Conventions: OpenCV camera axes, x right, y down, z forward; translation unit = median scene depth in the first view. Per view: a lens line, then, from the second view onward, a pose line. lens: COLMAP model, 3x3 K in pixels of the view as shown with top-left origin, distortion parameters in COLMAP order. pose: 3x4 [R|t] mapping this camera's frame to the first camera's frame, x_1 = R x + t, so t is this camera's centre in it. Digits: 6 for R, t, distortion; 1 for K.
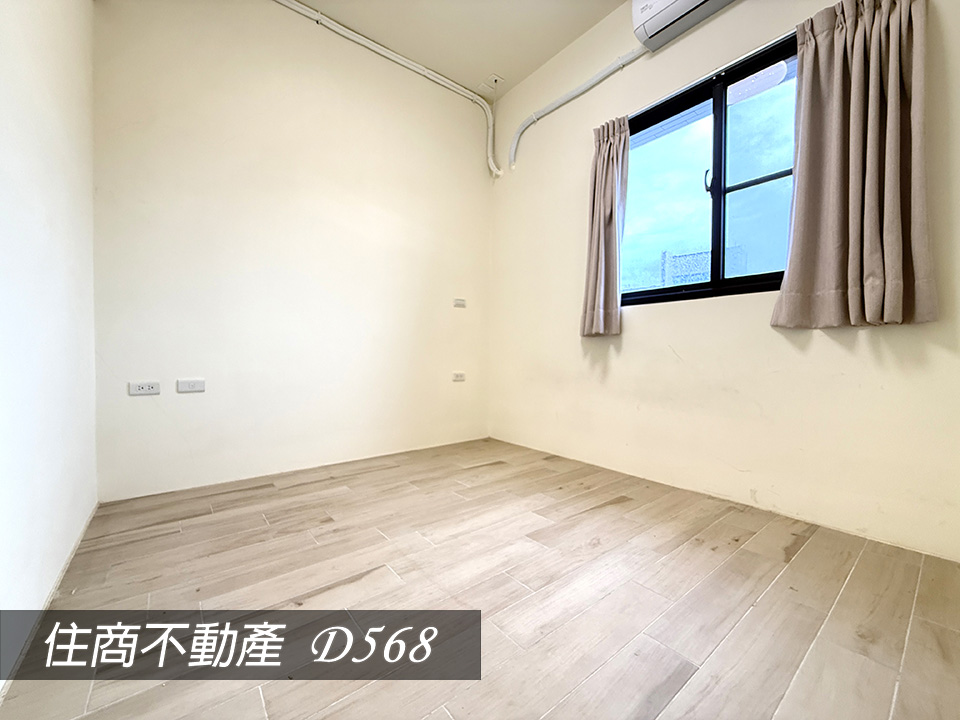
lens RADIAL K [[389.6, 0, 477.4], [0, 389.6, 359.8], [0, 0, 1]] dist [0.000545, -0.000048]
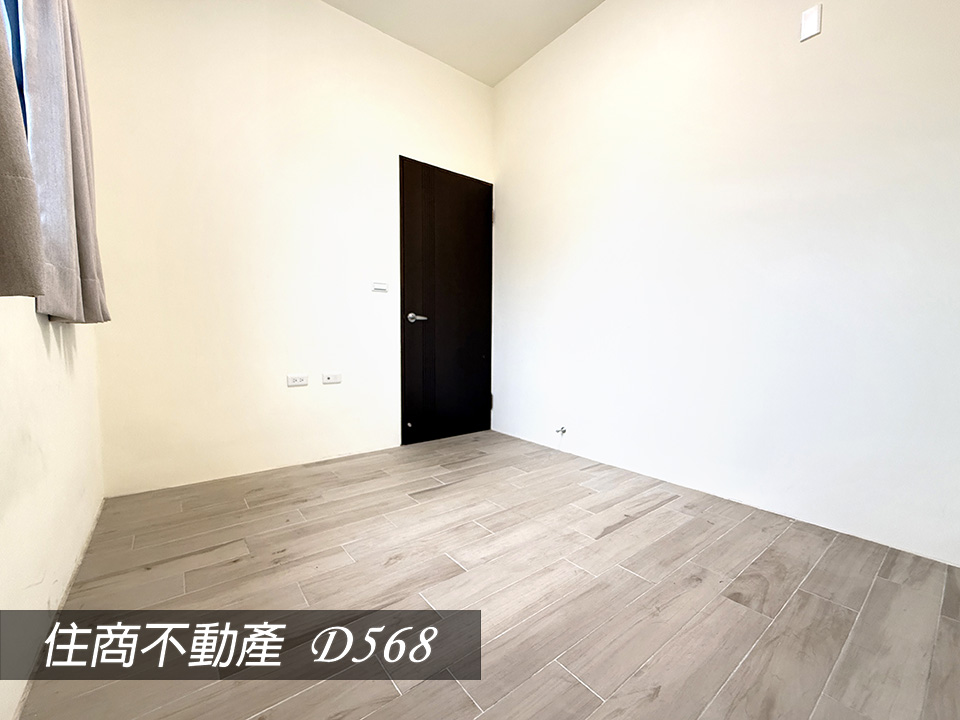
lens RADIAL K [[383.3, 0, 476.4], [0, 383.3, 359.8], [0, 0, 1]] dist [-0.000515, 0.000095]
pose [[-0.999840, -0.008613, 0.015674, 0.078220], [-0.007428, 0.997221, 0.074122, -0.064127], [-0.016269, 0.073994, -0.997126, 1.558046]]
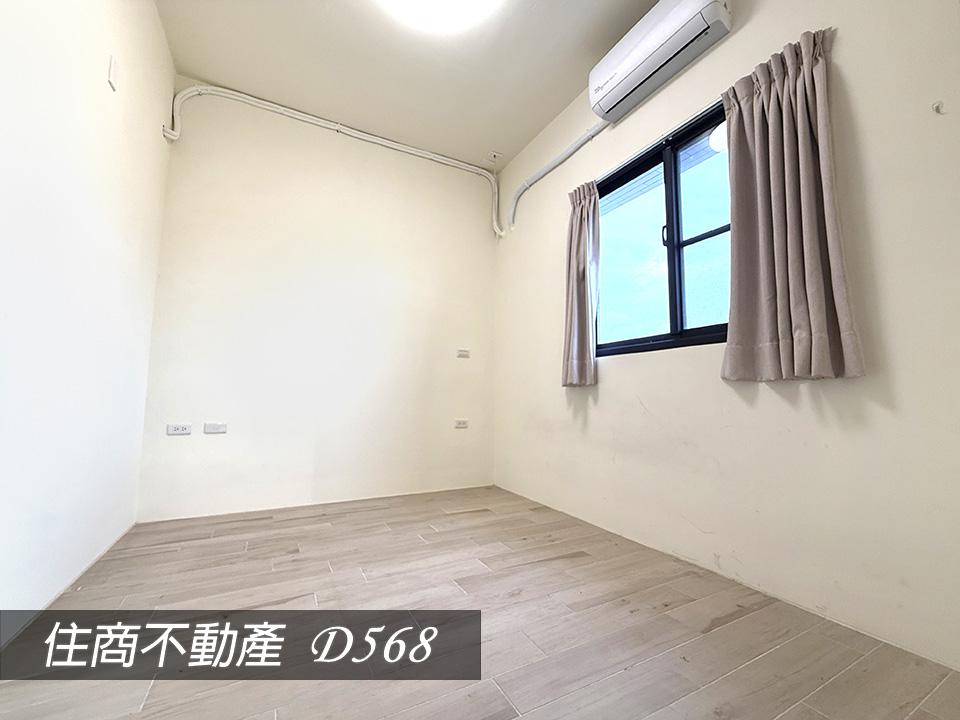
lens RADIAL K [[395.0, 0, 480.0], [0, 395.0, 360.0], [0, 0, 1]] dist [-0.001266, -0.000153]
pose [[0.982820, -0.010857, -0.184249, 0.338963], [-0.009683, 0.993860, -0.110216, -0.017890], [0.184315, 0.110107, 0.976680, -0.076338]]
